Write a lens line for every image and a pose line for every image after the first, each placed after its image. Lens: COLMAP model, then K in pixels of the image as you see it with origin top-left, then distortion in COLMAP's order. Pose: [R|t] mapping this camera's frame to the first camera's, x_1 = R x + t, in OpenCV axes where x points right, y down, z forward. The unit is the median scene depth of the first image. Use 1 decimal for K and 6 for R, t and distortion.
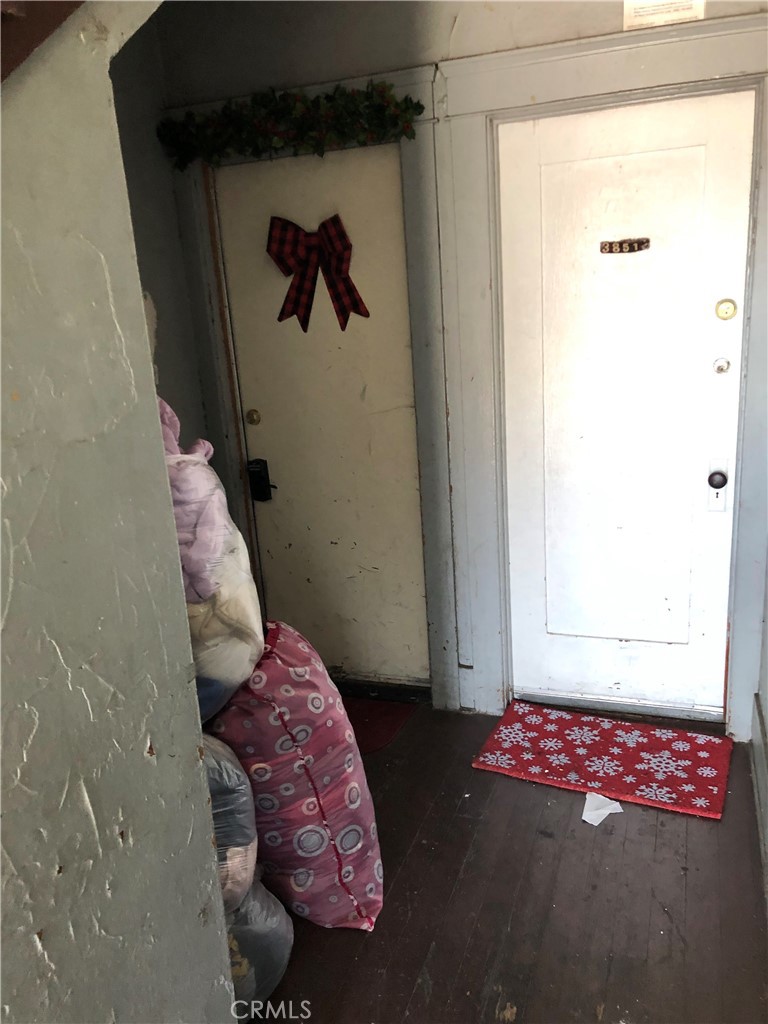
lens RADIAL K [[824.5, 0, 390.7], [0, 824.5, 519.5], [0, 0, 1]] dist [0.042442, -0.035369]
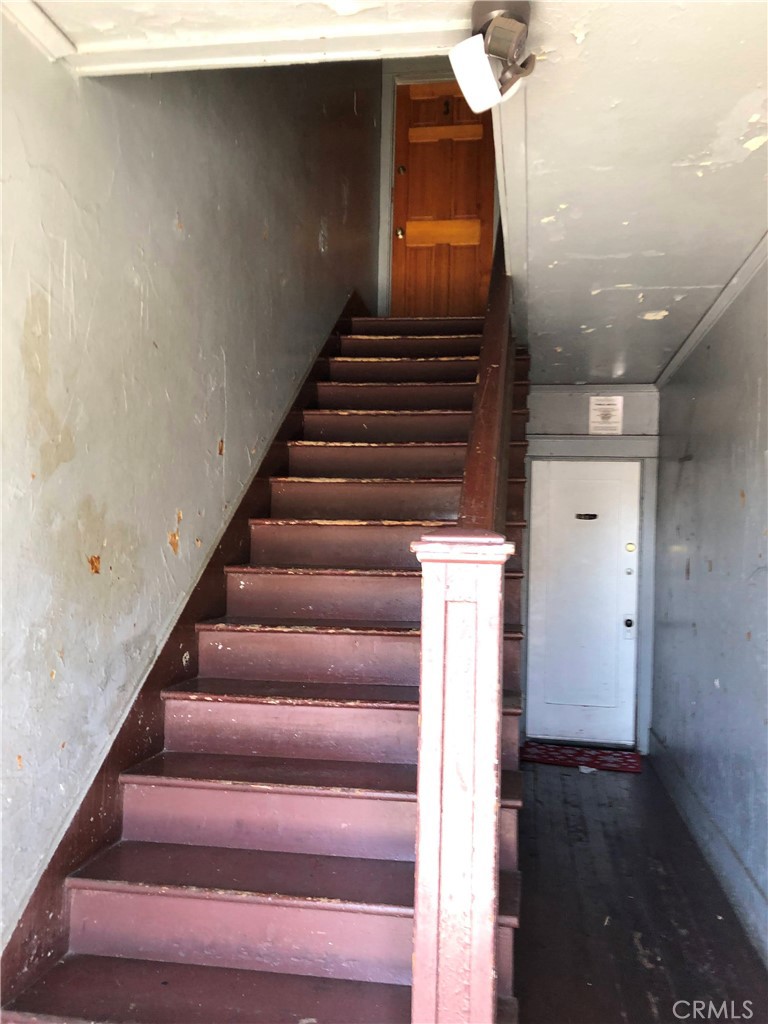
lens RADIAL K [[824.5, 0, 406.5], [0, 824.5, 522.7], [0, 0, 1]] dist [0.042442, -0.035369]
pose [[0.976695, 0.101670, 0.189021, -0.621721], [-0.039047, 0.950159, -0.309310, 0.401934], [-0.211048, 0.294721, 0.931986, -0.989997]]
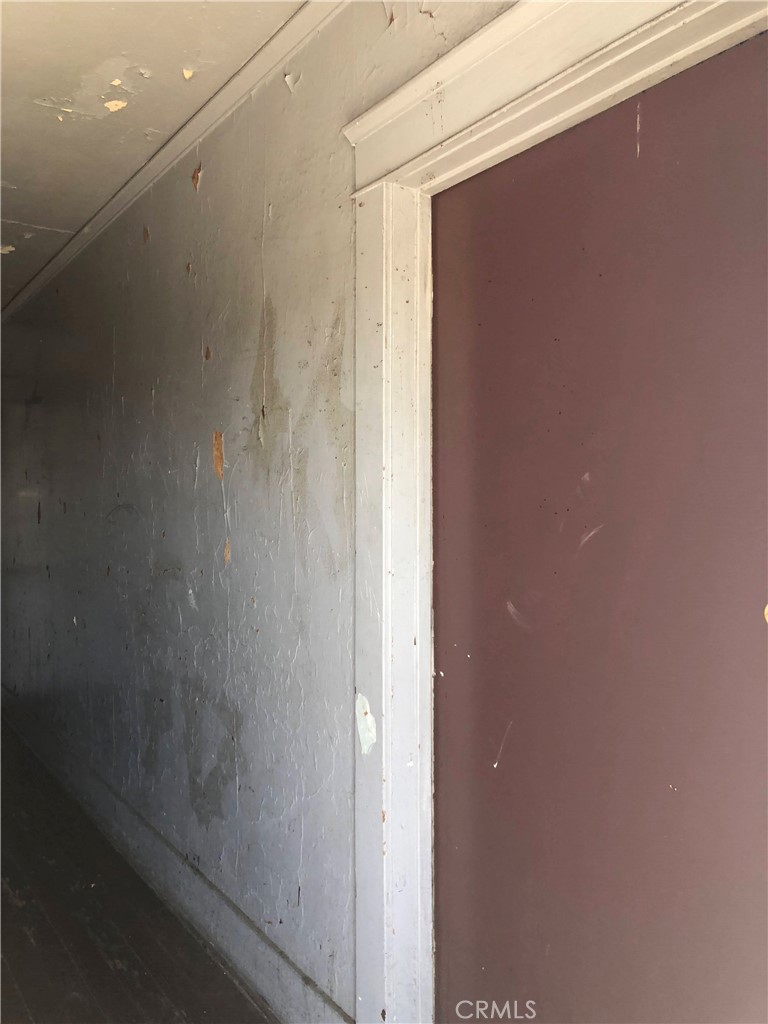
lens RADIAL K [[824.5, 0, 387.3], [0, 824.5, 503.9], [0, 0, 1]] dist [0.042442, -0.035369]
pose [[0.586180, 0.063991, 0.807650, -0.677285], [0.187260, 0.959181, -0.211908, 0.418203], [-0.788243, 0.275456, 0.550270, -0.997909]]
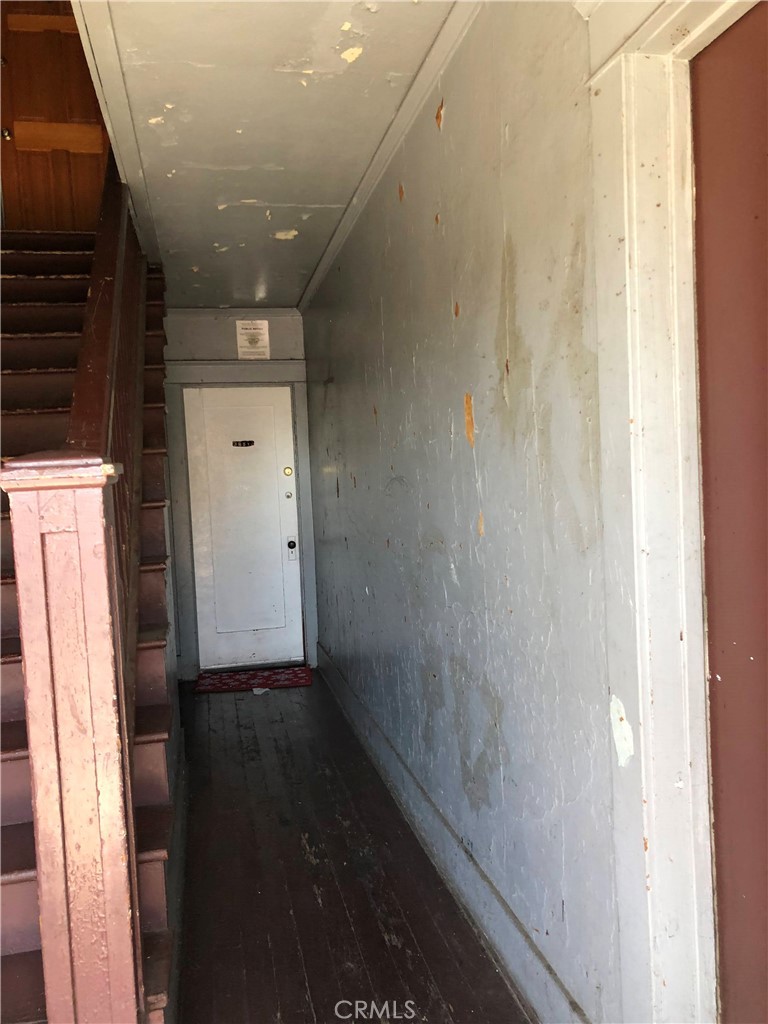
lens RADIAL K [[824.5, 0, 382.5], [0, 824.5, 514.7], [0, 0, 1]] dist [0.042442, -0.035369]
pose [[0.849683, 0.004064, 0.527278, -0.578335], [0.133612, 0.965675, -0.222753, 0.407172], [-0.510085, 0.259720, 0.819975, -0.981611]]
